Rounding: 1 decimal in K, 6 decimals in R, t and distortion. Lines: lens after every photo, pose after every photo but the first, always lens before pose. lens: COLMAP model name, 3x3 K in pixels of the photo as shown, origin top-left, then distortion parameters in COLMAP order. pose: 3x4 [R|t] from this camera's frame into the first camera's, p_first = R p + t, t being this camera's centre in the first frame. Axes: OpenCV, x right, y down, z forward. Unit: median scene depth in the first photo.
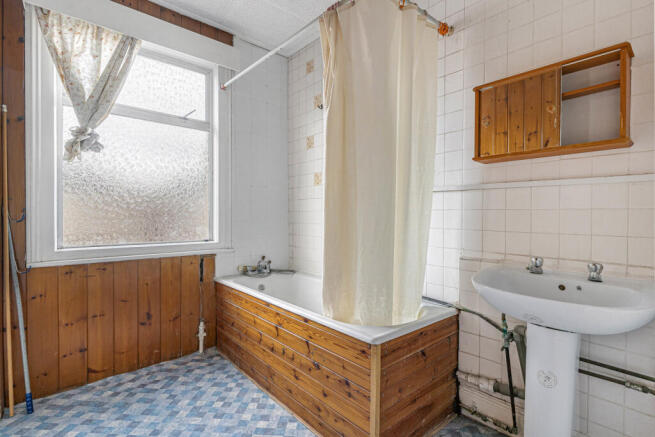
lens RADIAL K [[317.4, 0, 326.0], [0, 317.4, 217.9], [0, 0, 1]] dist [0.001736, -0.000238]
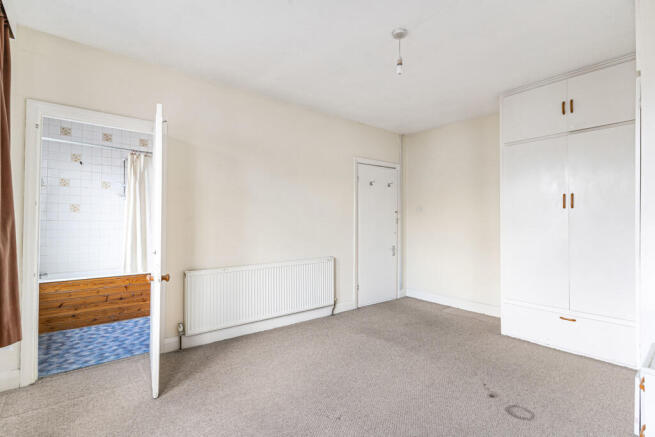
lens RADIAL K [[317.4, 0, 328.6], [0, 317.4, 217.5], [0, 0, 1]] dist [0.001736, -0.000238]
pose [[0.038361, 0.012487, 0.999186, -2.373623], [0.001007, 0.999921, -0.012535, -0.088332], [-0.999263, 0.001487, 0.038345, -0.456244]]
